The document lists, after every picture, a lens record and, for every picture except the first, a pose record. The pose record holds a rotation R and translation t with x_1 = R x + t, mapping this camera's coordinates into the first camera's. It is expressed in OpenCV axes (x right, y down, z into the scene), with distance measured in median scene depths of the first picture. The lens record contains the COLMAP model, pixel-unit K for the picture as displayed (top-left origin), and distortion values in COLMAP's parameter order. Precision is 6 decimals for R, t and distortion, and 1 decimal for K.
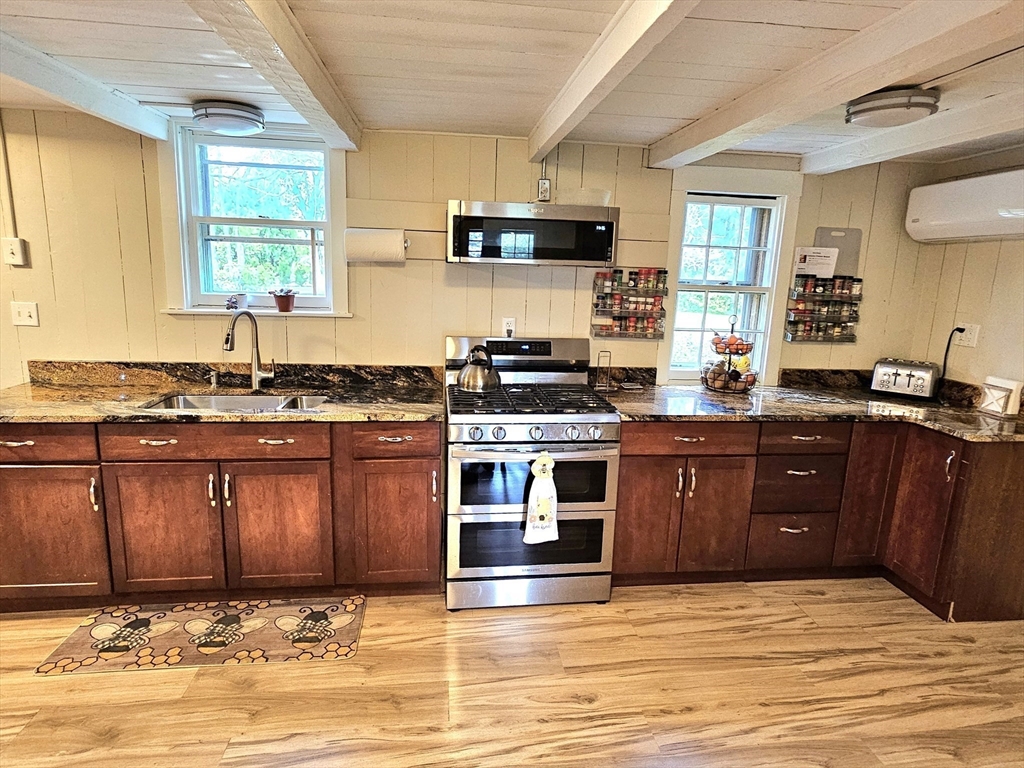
lens RADIAL K [[564.5, 0, 509.4], [0, 564.5, 375.3], [0, 0, 1]] dist [0.003005, -0.000450]
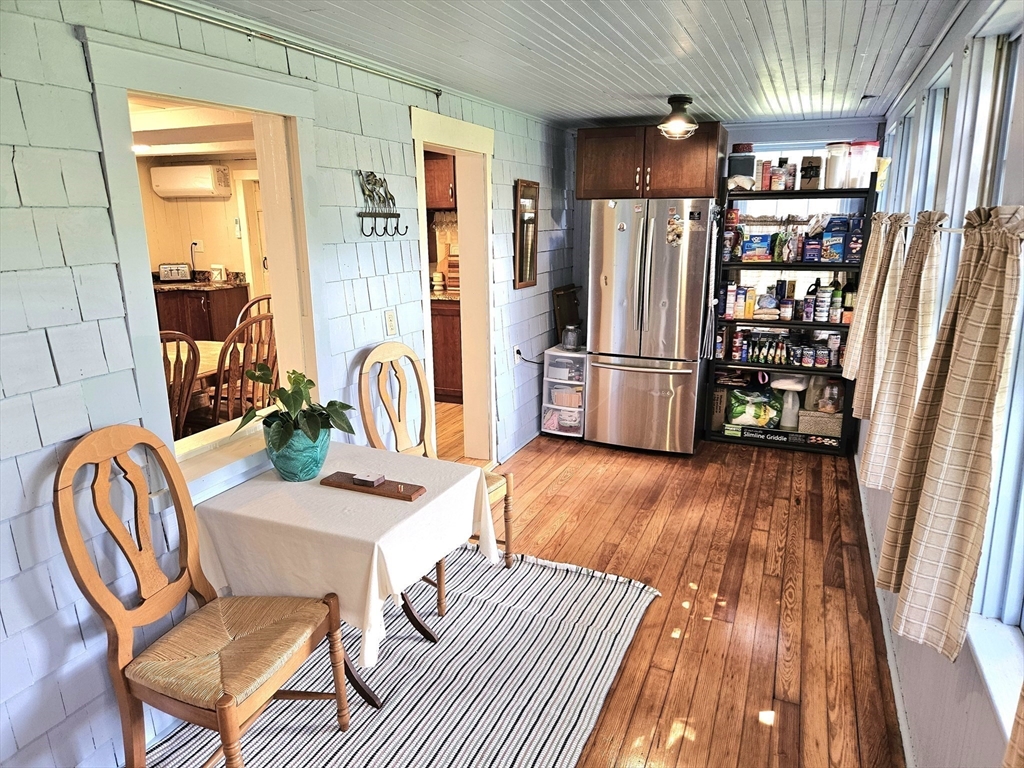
lens RADIAL K [[690.0, 0, 512.0], [0, 690.0, 384.0], [0, 0, 1]] dist [0.047499, -0.000077]
pose [[0.501148, -0.236900, 0.832304, -0.769722], [0.184947, 0.968897, 0.164418, 0.194295], [-0.845367, 0.071534, 0.529374, -1.160235]]
